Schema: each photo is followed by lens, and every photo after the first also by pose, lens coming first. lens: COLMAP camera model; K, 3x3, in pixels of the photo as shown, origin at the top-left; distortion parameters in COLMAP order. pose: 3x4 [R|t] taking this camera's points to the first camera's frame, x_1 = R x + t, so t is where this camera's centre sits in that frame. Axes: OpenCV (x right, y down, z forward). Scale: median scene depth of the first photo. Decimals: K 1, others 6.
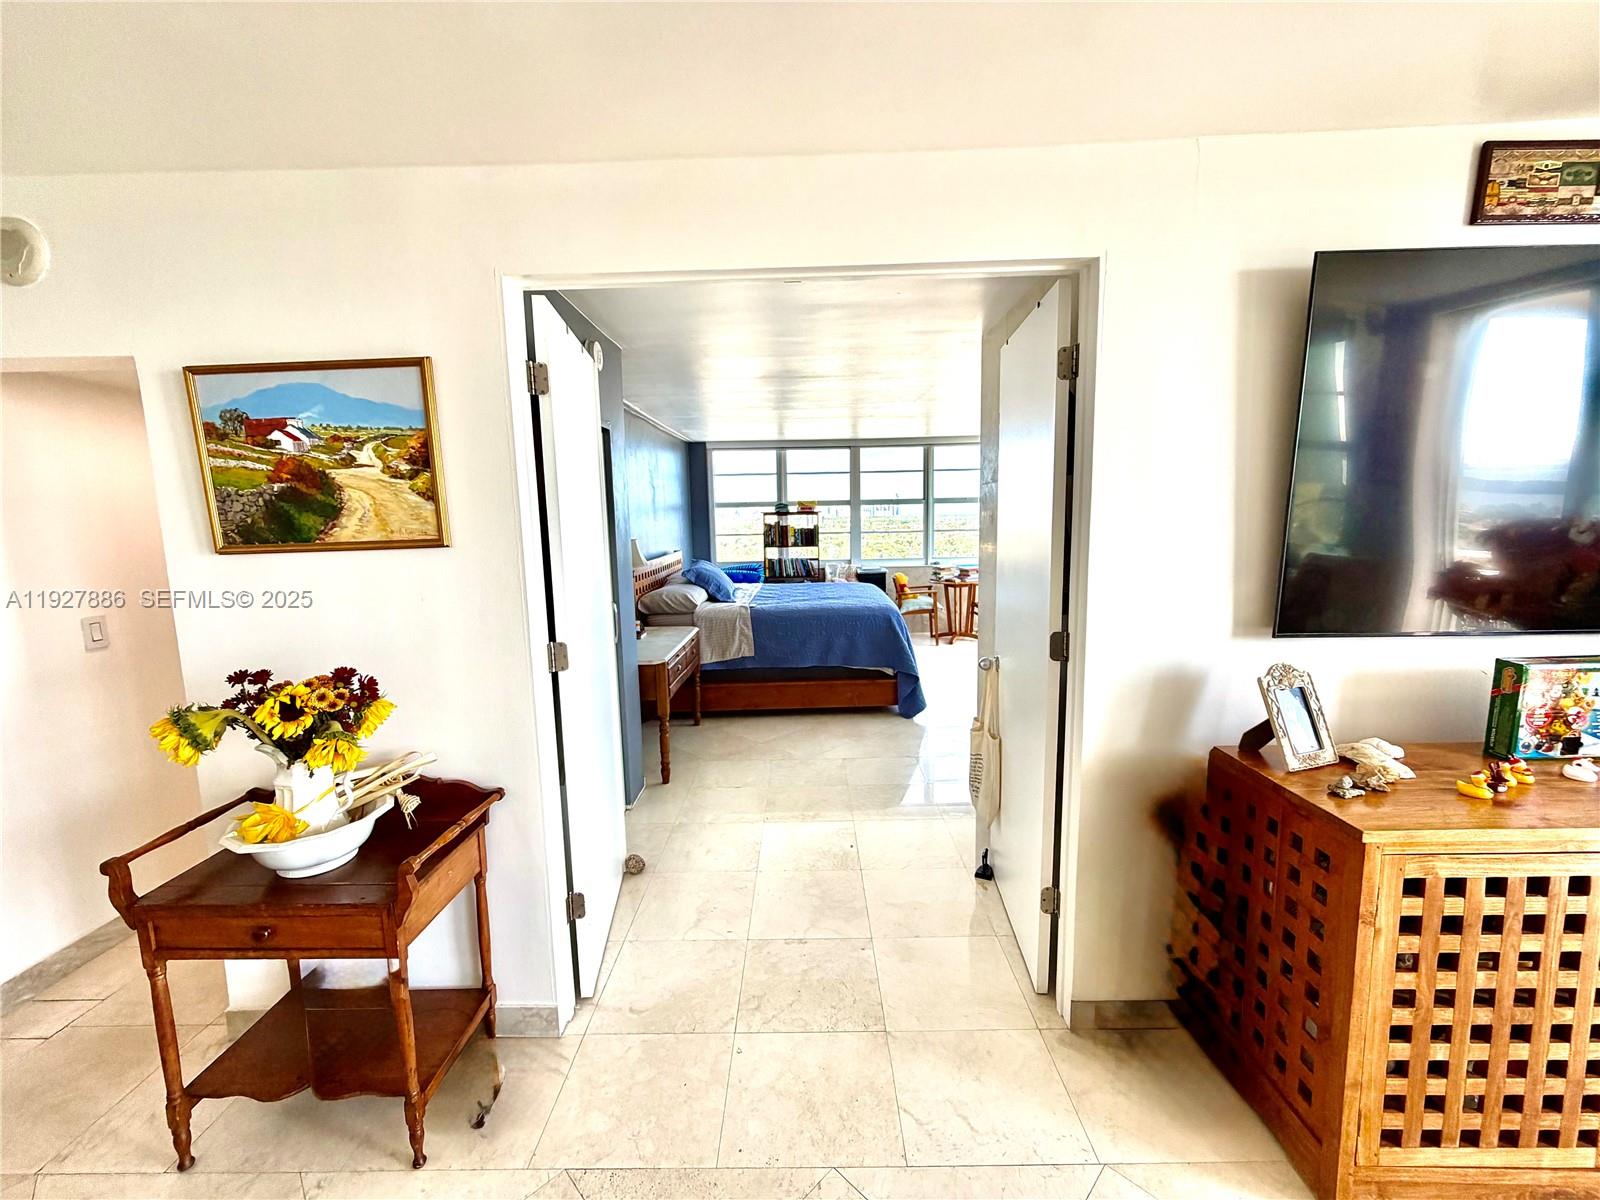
lens RADIAL K [[637.2, 0, 797.4], [0, 637.2, 600.2], [0, 0, 1]] dist [0.000672, 0.000108]
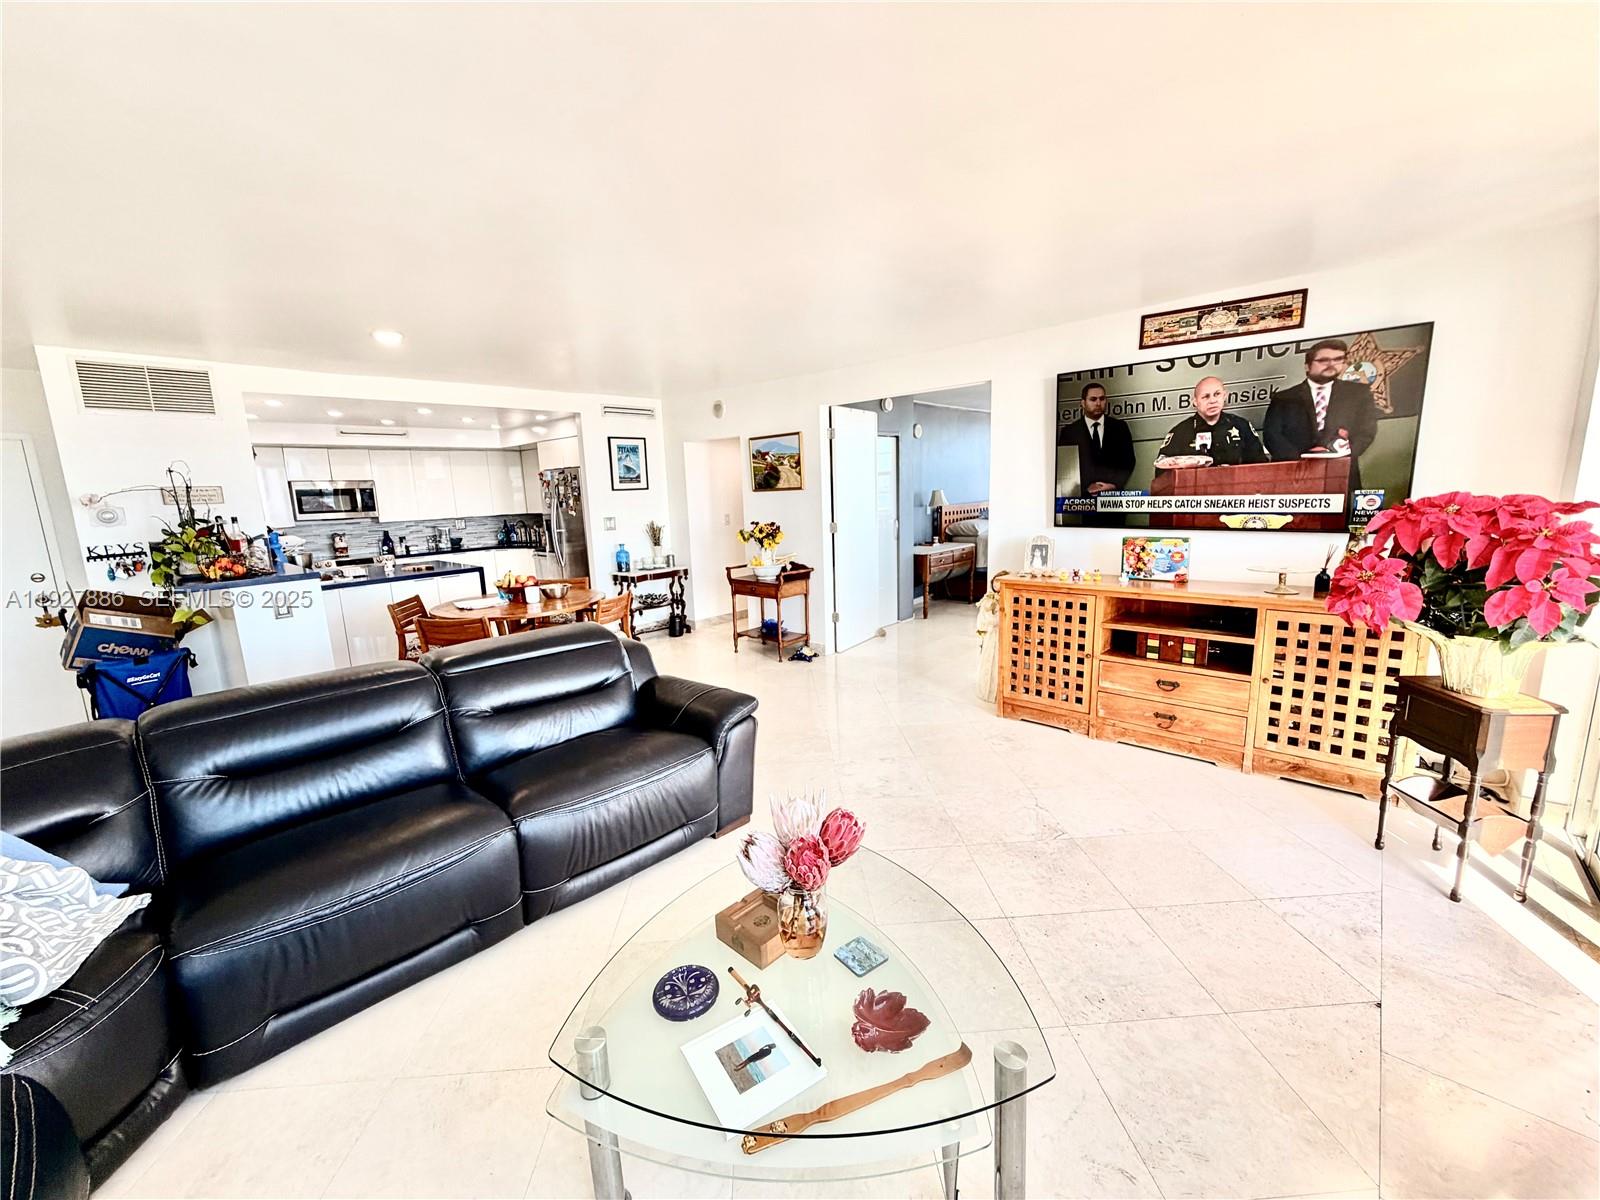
lens RADIAL K [[637.2, 0, 797.4], [0, 637.2, 600.2], [0, 0, 1]] dist [0.000672, 0.000108]
pose [[0.750902, 0.113529, -0.650582, 0.368696], [-0.067738, 0.993158, 0.095127, 0.038839], [0.656931, -0.027362, 0.753454, -0.339984]]
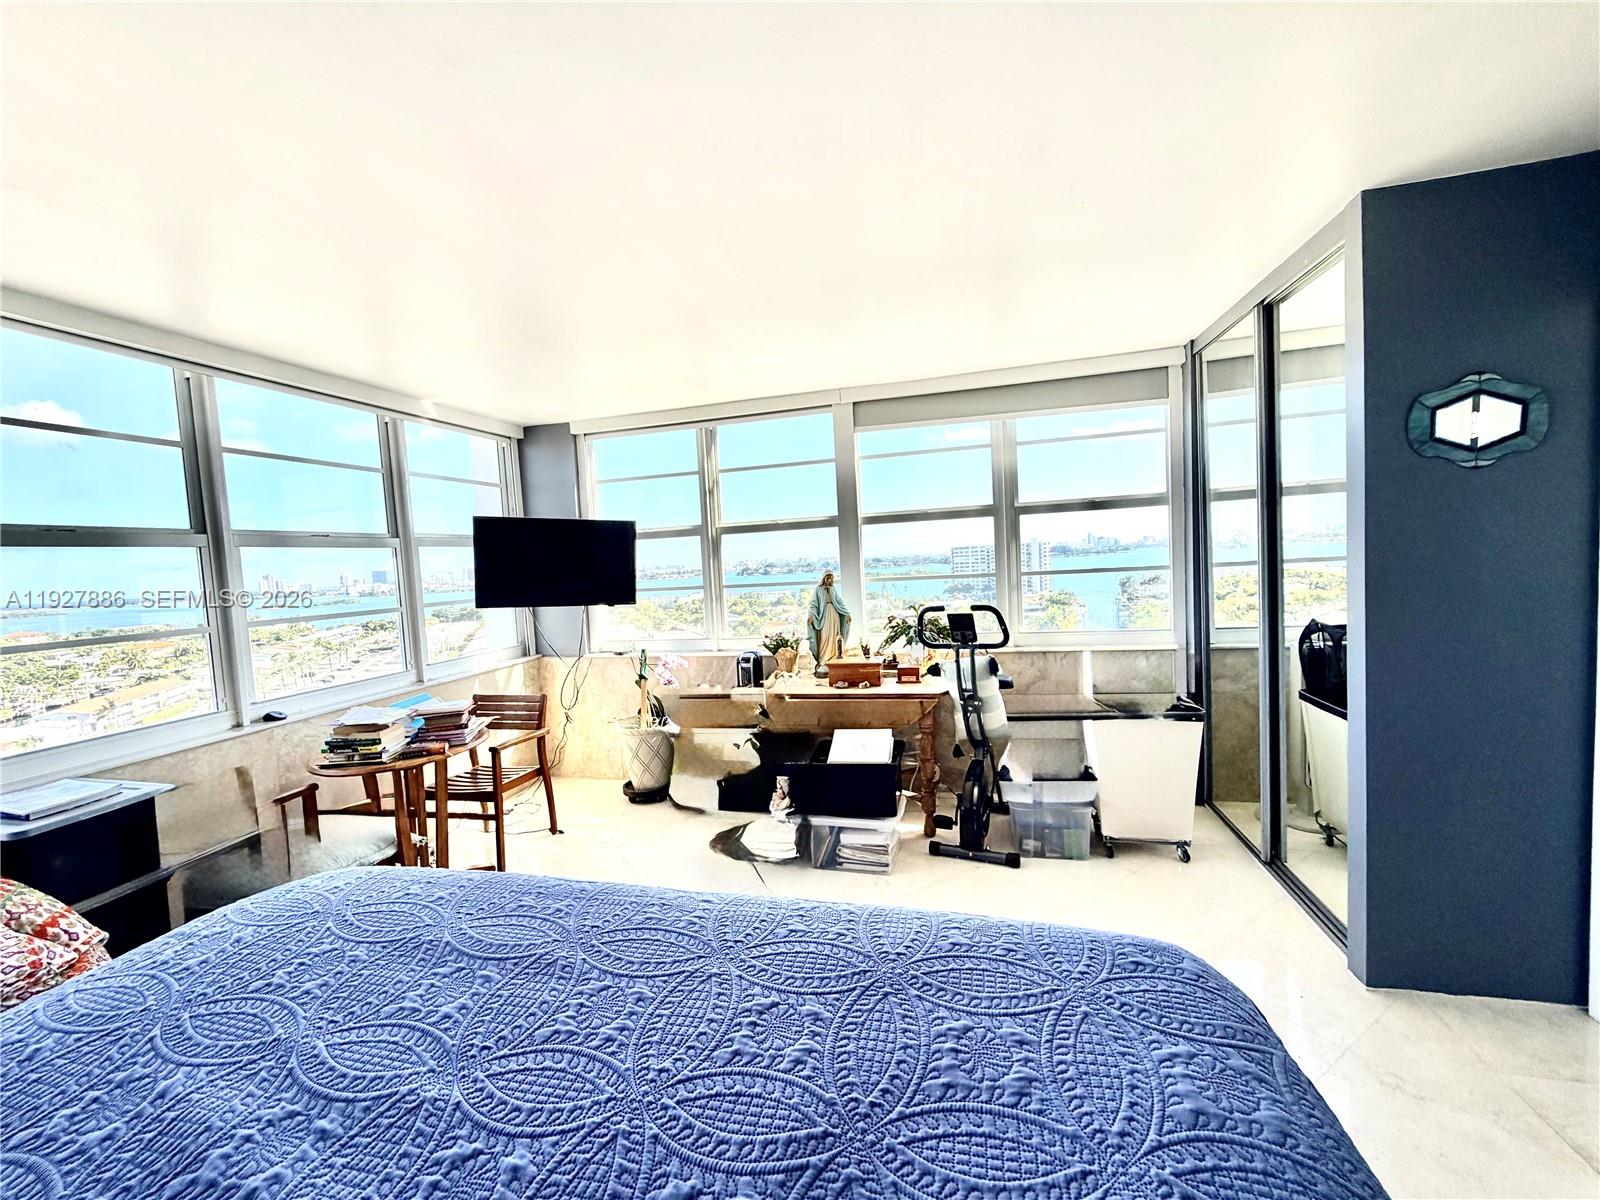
lens RADIAL K [[637.2, 0, 797.4], [0, 637.2, 600.2], [0, 0, 1]] dist [0.000672, 0.000108]
pose [[0.241831, -0.053808, 0.968825, -0.048685], [0.176682, 0.984211, 0.010560, -0.080746], [-0.954097, 0.168620, 0.247520, 0.693143]]
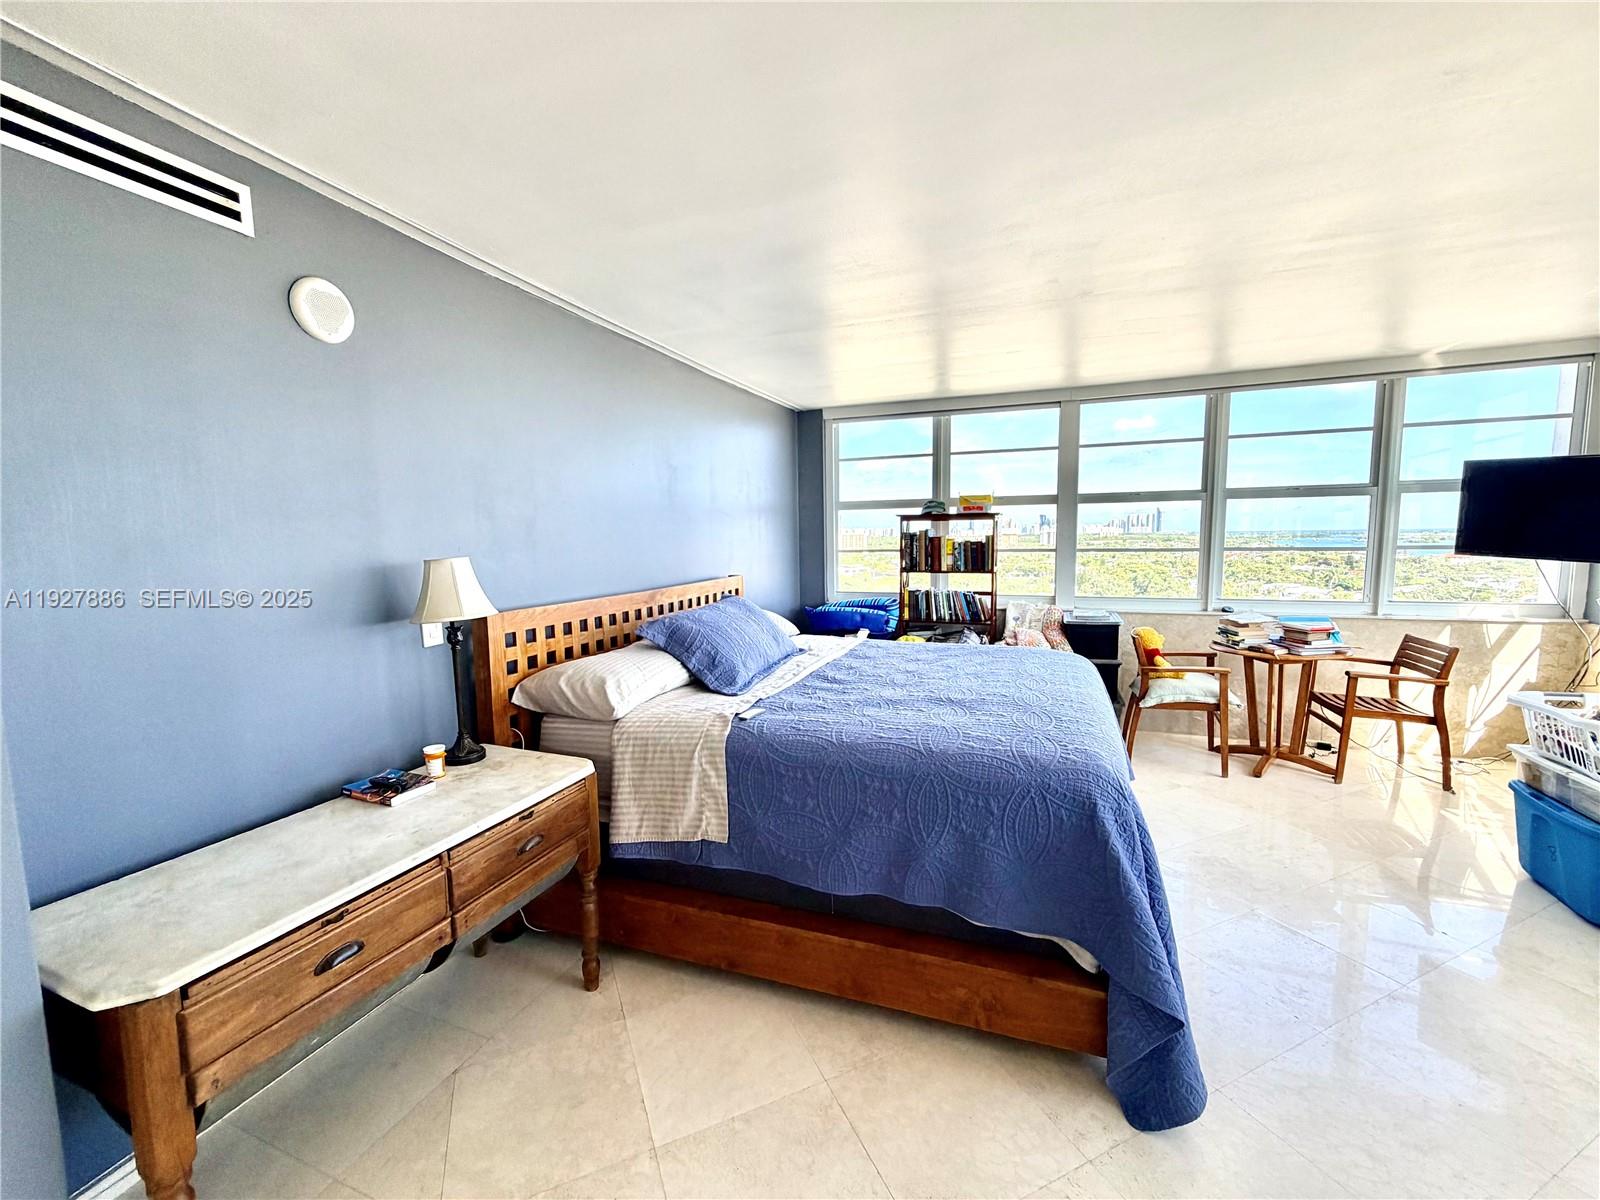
lens RADIAL K [[637.2, 0, 797.4], [0, 637.2, 600.2], [0, 0, 1]] dist [0.000672, 0.000108]
pose [[0.936349, 0.043192, -0.348405, 0.072911], [-0.051503, 0.998566, -0.014622, -0.043389], [0.347273, 0.031635, 0.937230, 0.406491]]
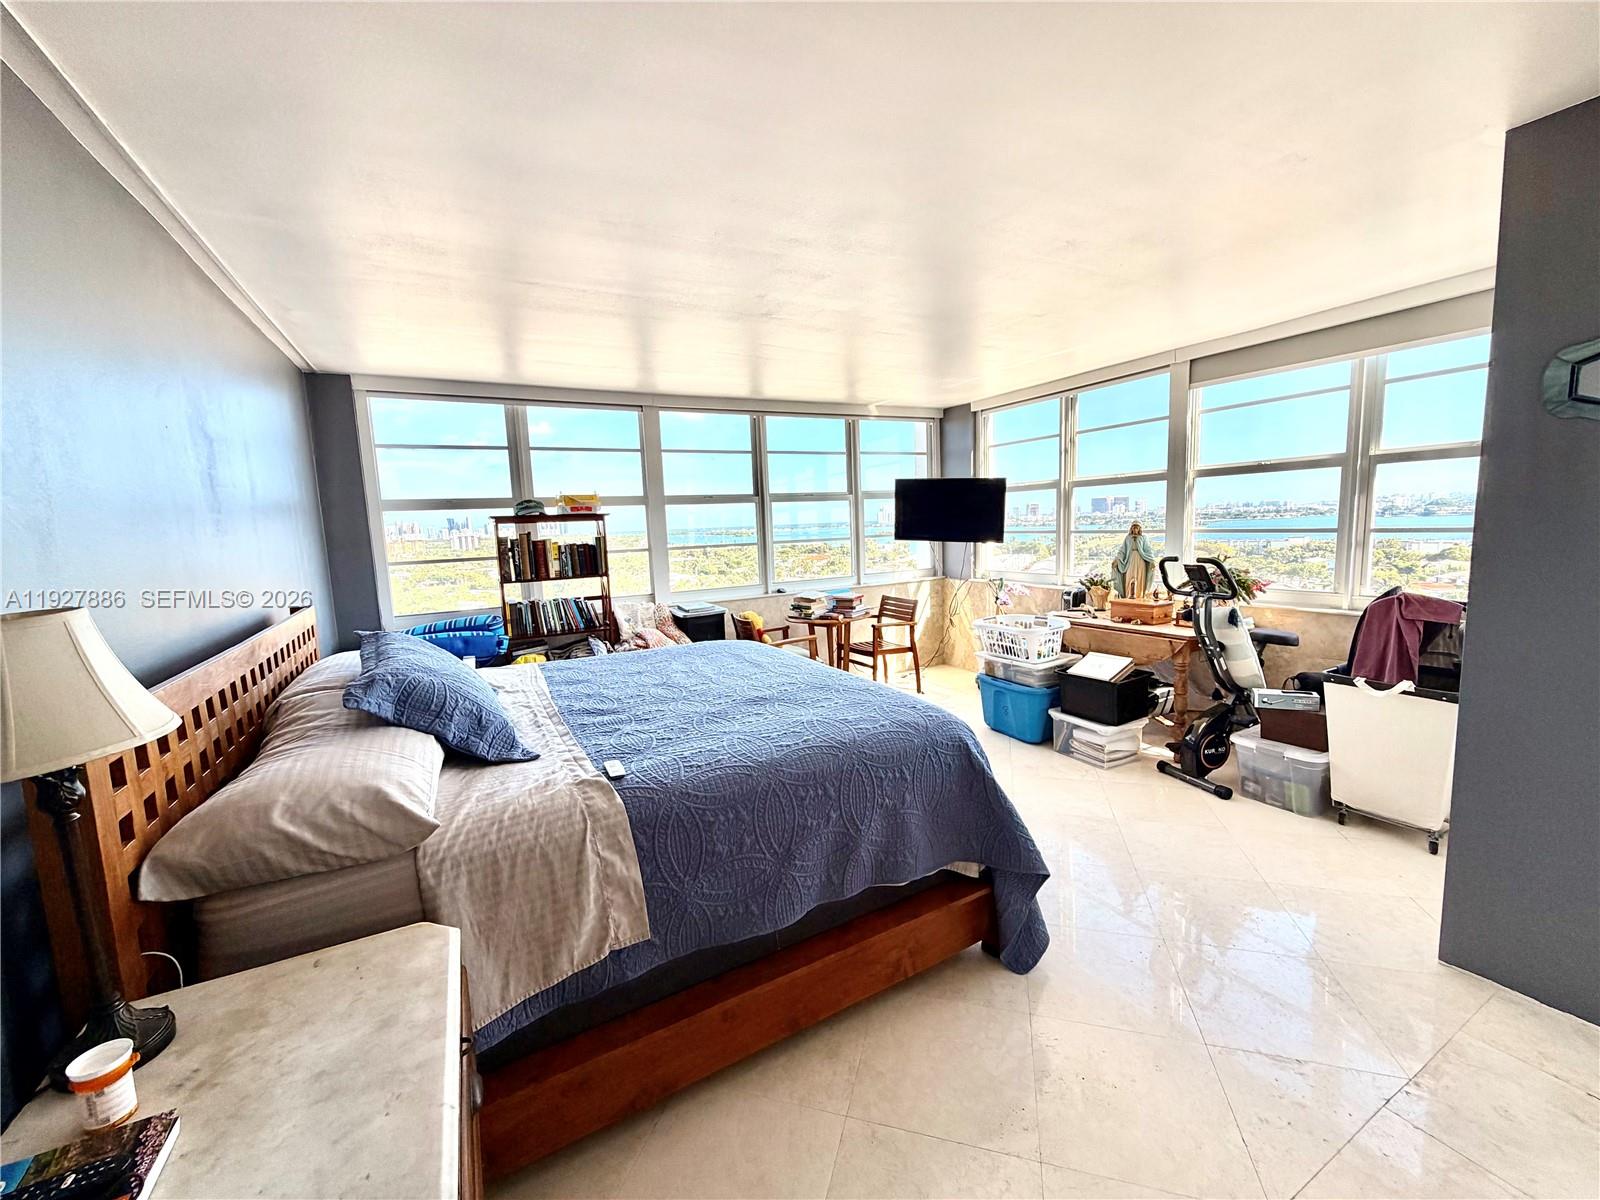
lens RADIAL K [[637.2, 0, 797.4], [0, 637.2, 600.2], [0, 0, 1]] dist [0.000672, 0.000108]
pose [[0.876858, -0.072353, 0.475273, -0.093297], [0.084823, 0.996384, -0.004811, -0.047761], [-0.473207, 0.044532, 0.879825, 0.442205]]
